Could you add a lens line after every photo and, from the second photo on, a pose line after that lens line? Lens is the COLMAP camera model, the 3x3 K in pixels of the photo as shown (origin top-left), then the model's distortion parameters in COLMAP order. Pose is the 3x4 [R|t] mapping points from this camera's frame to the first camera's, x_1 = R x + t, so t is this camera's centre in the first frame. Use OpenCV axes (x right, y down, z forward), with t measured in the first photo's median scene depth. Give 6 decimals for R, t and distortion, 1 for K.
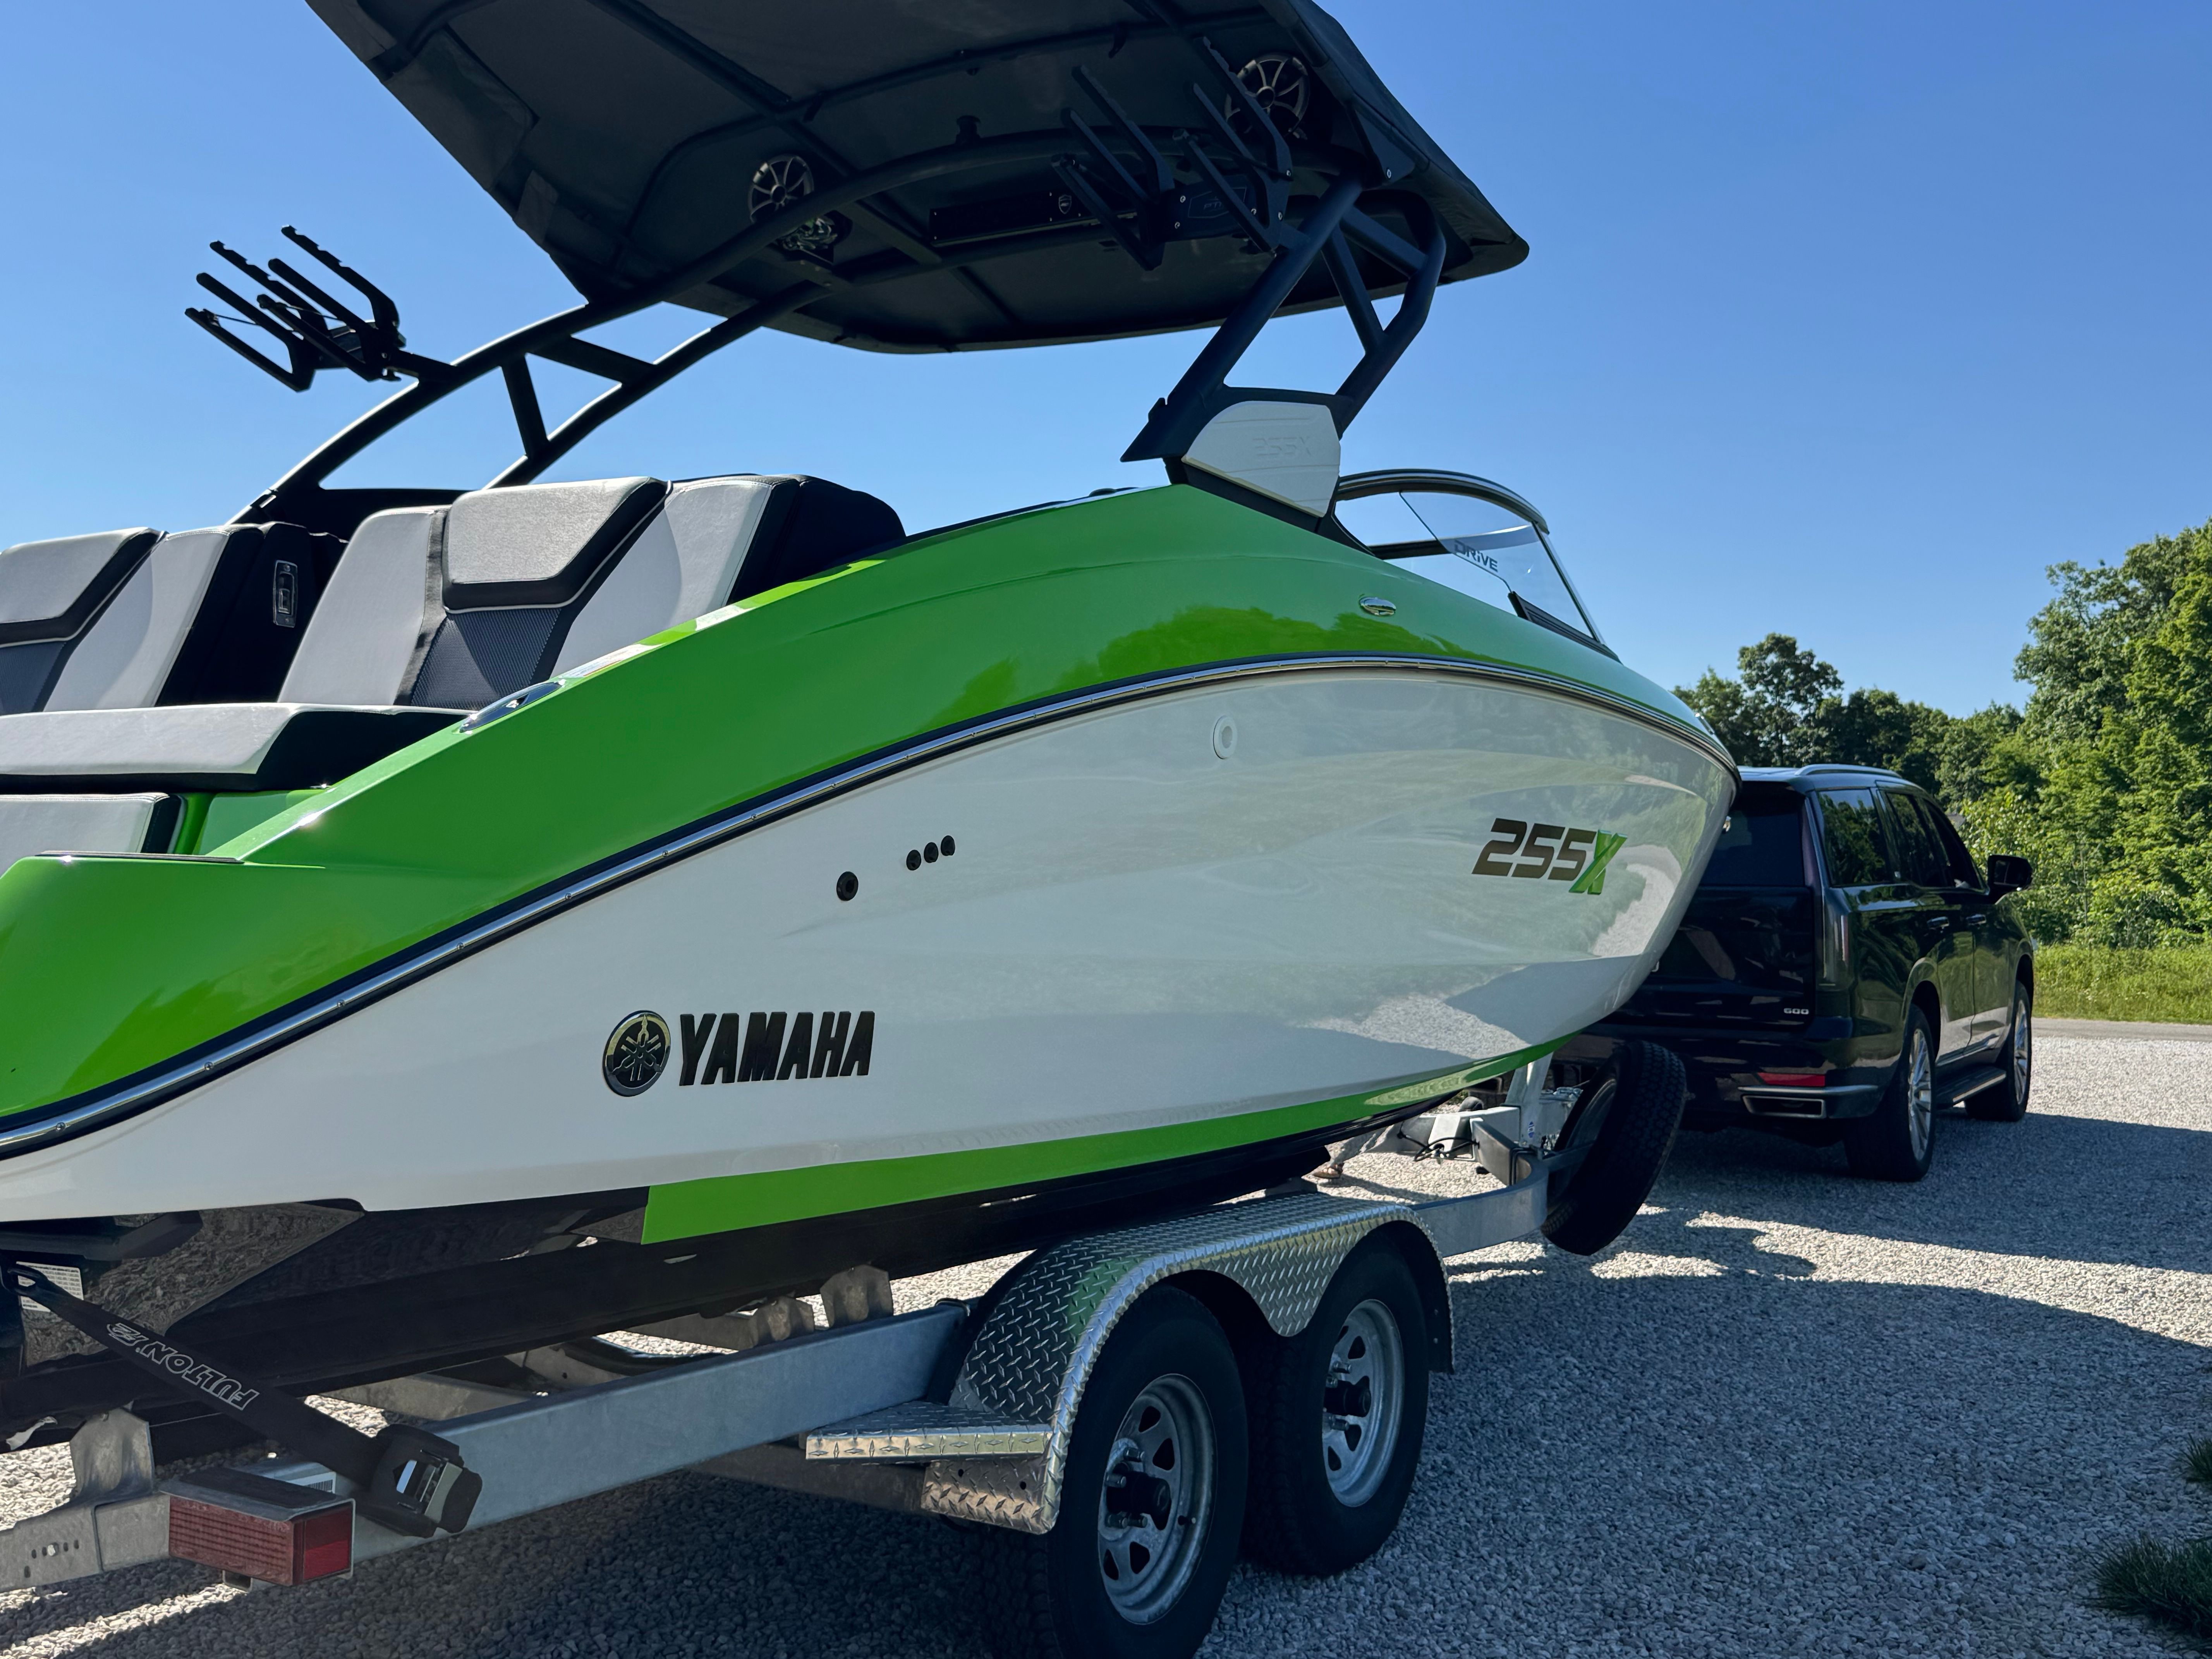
lens RADIAL K [[2152.4, 0, 1106.0], [0, 2152.4, 829.5], [0, 0, 1]] dist [0.148818, -0.312854]
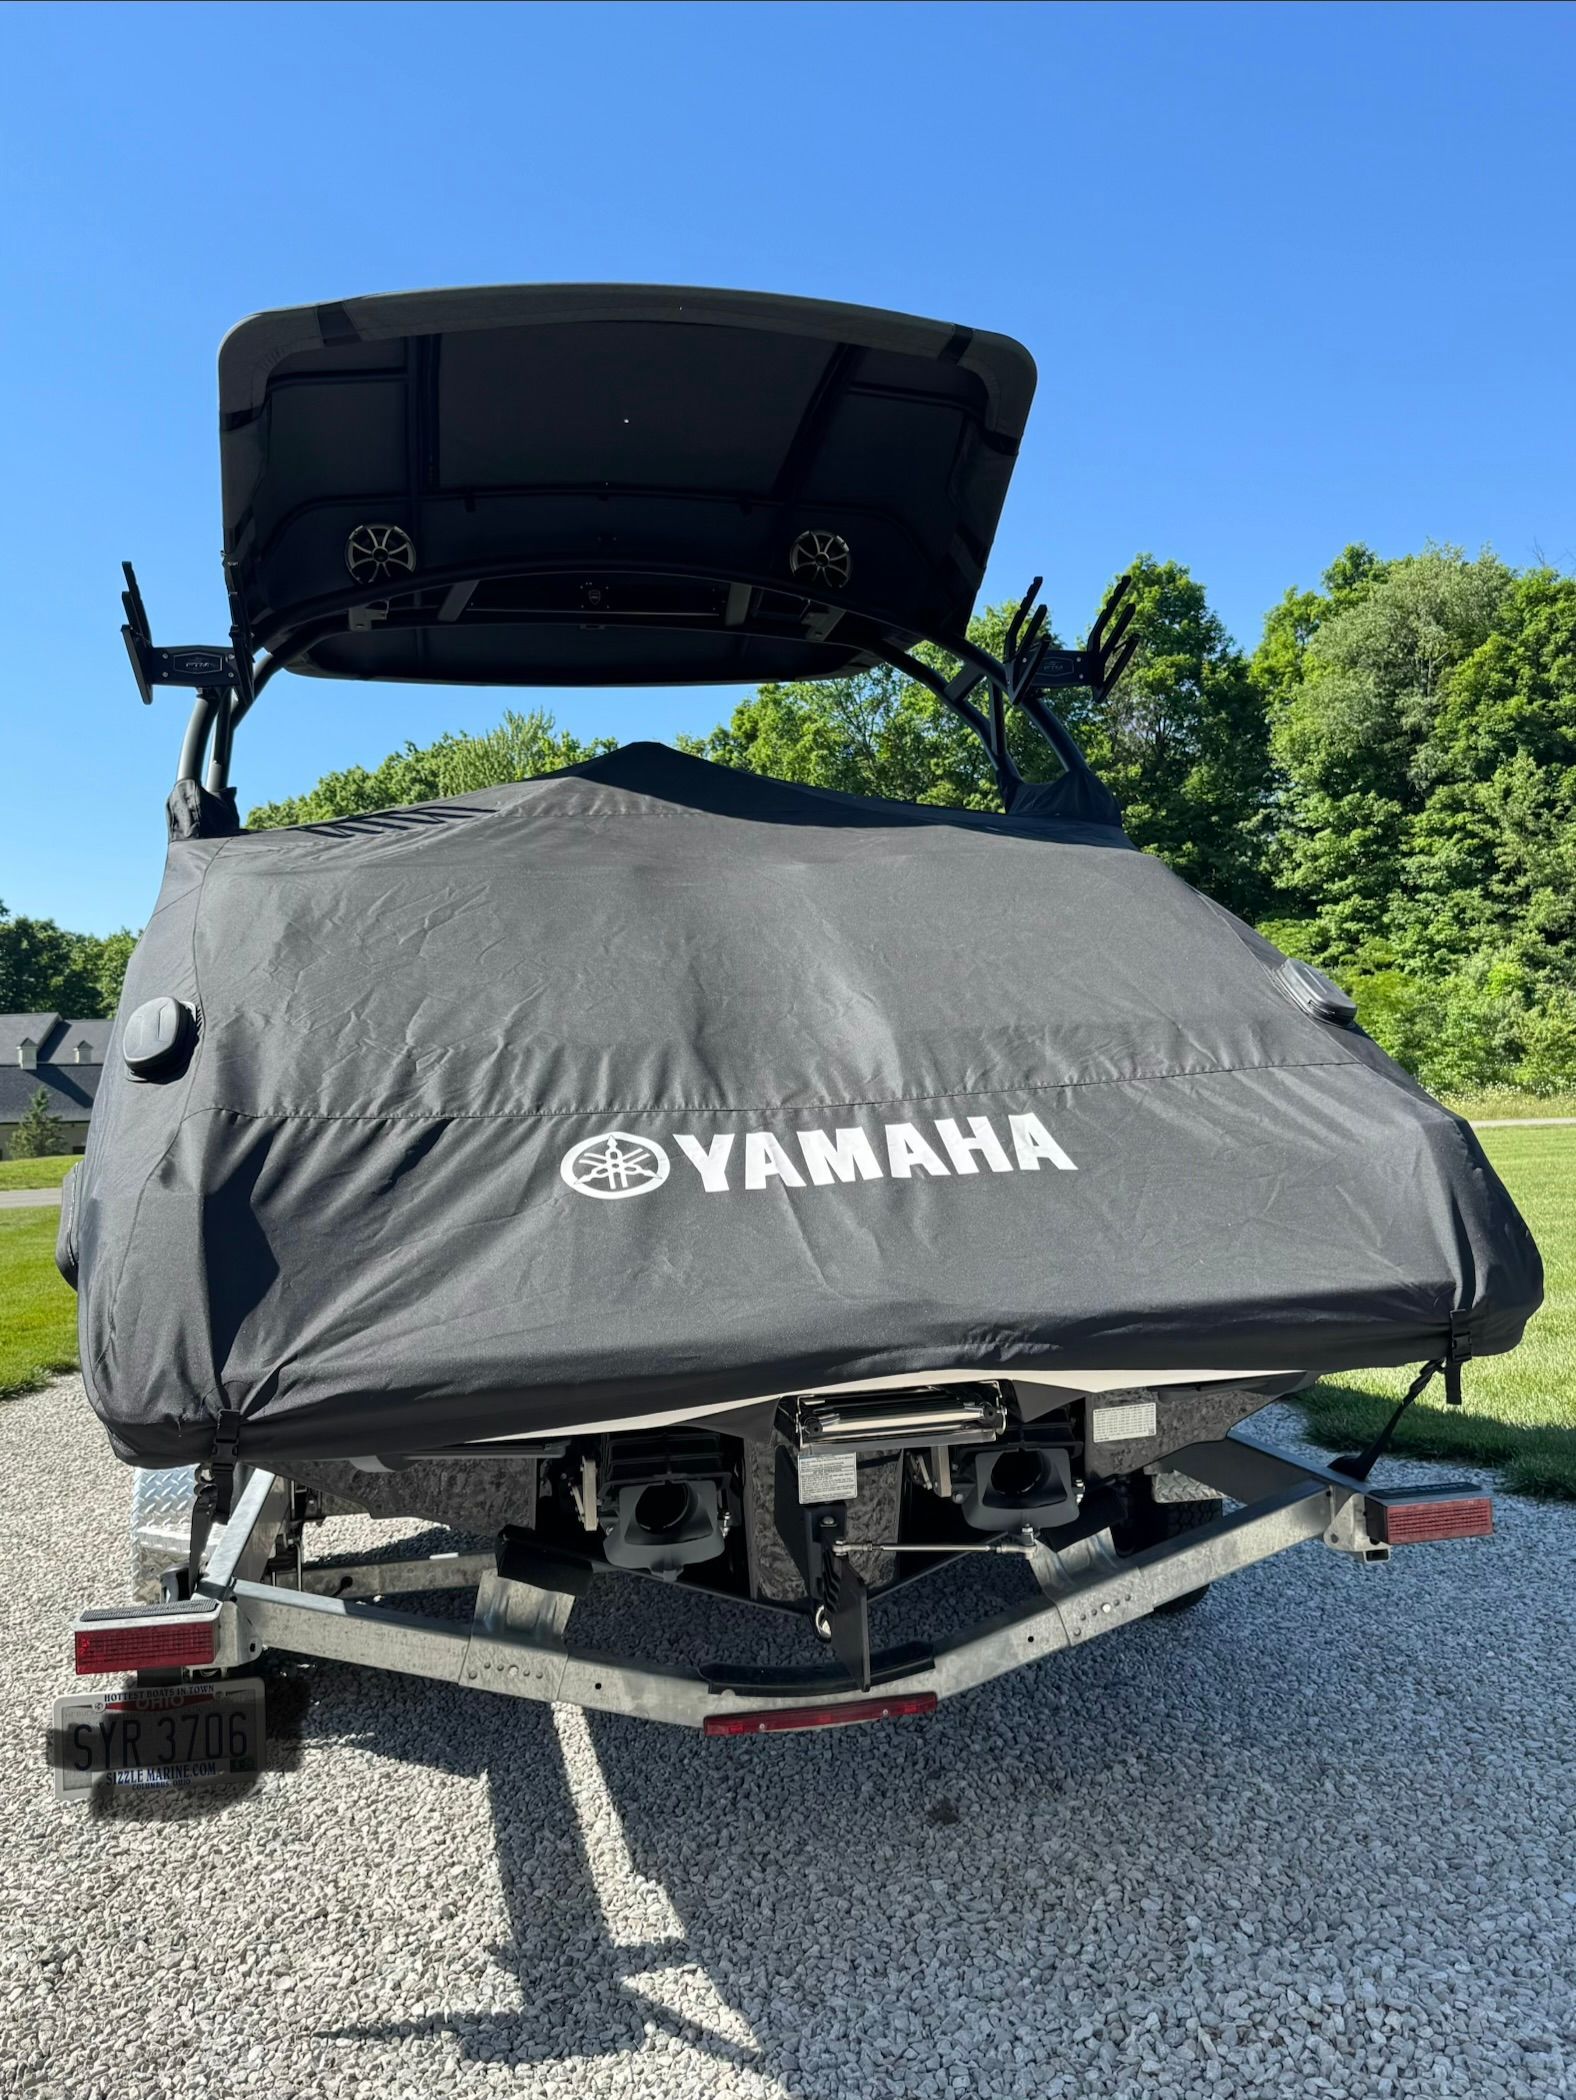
lens RADIAL K [[1779.5, 0, 788.0], [0, 1779.5, 1050.0], [0, 0, 1]] dist [0.084211, -0.149147]
pose [[0.726733, -0.045759, 0.685394, -0.935218], [0.038201, 0.998927, 0.026186, -0.051010], [-0.685857, 0.007152, 0.727701, 0.181943]]
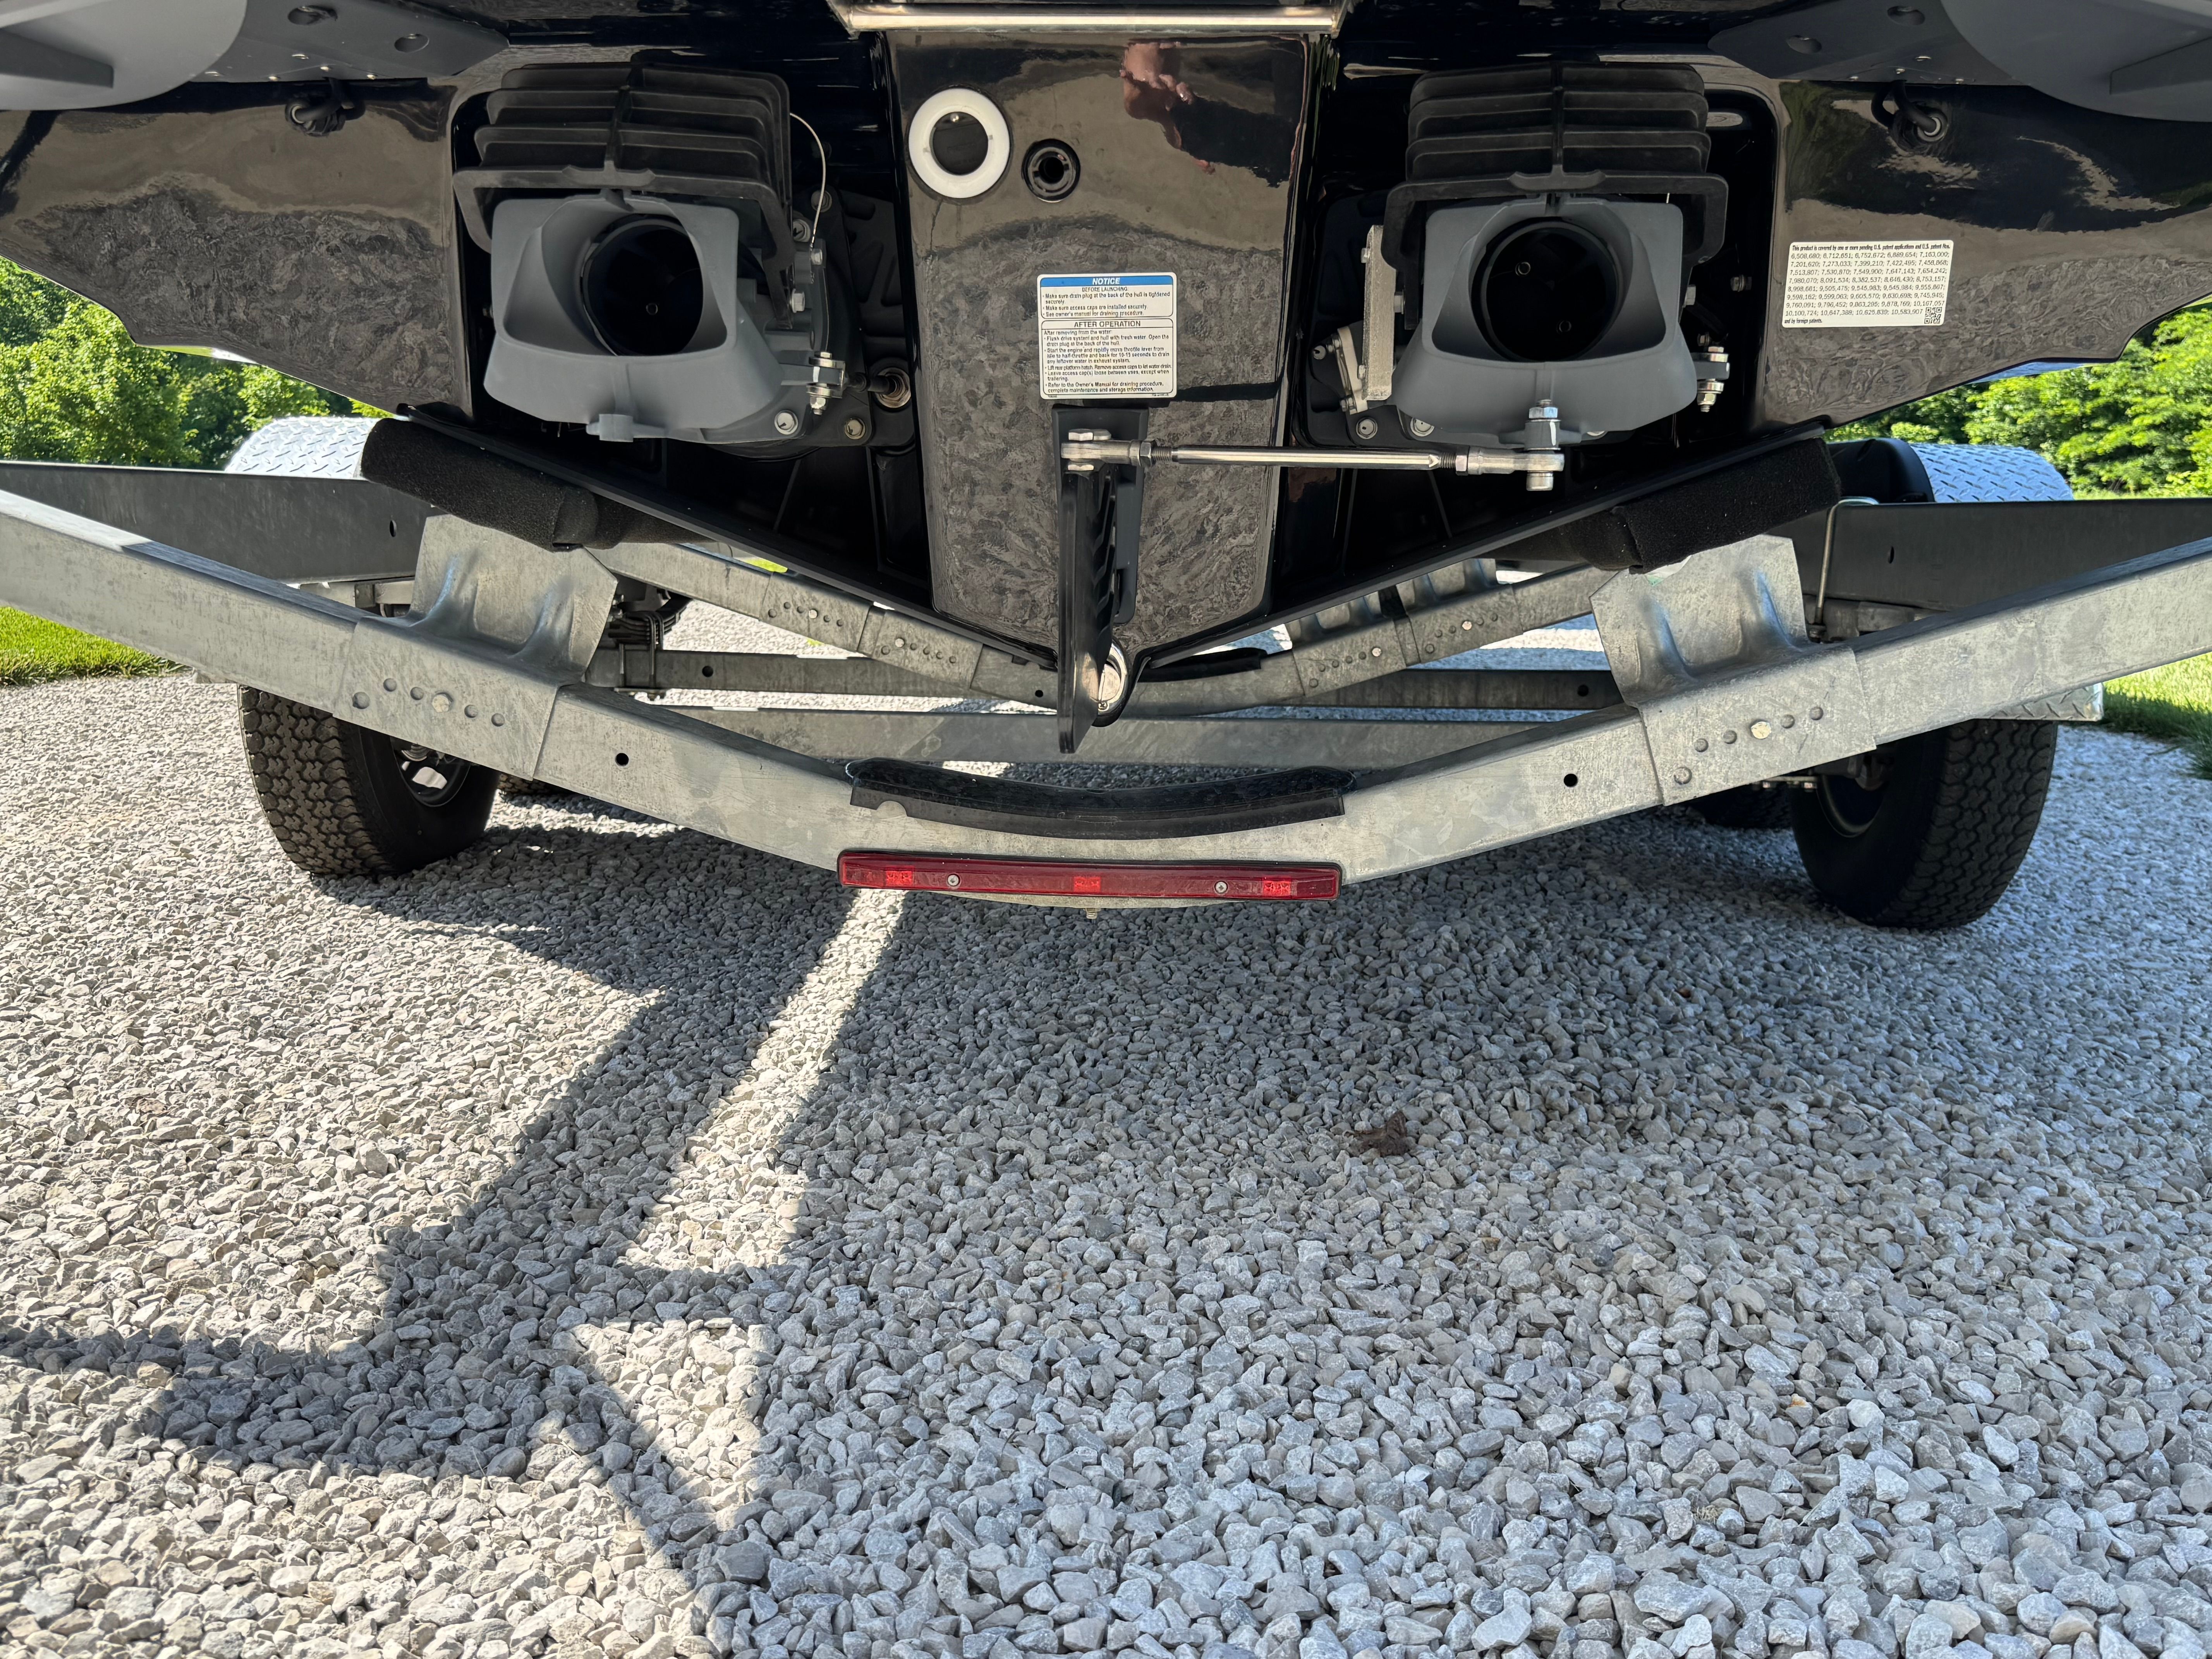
lens RADIAL K [[1874.4, 0, 1099.7], [0, 1874.4, 827.9], [0, 0, 1]] dist [0.084211, -0.149147]
pose [[0.870792, -0.099167, 0.481547, -0.598143], [-0.008363, 0.976318, 0.216181, 0.156876], [-0.491581, -0.192275, 0.849340, 0.407098]]
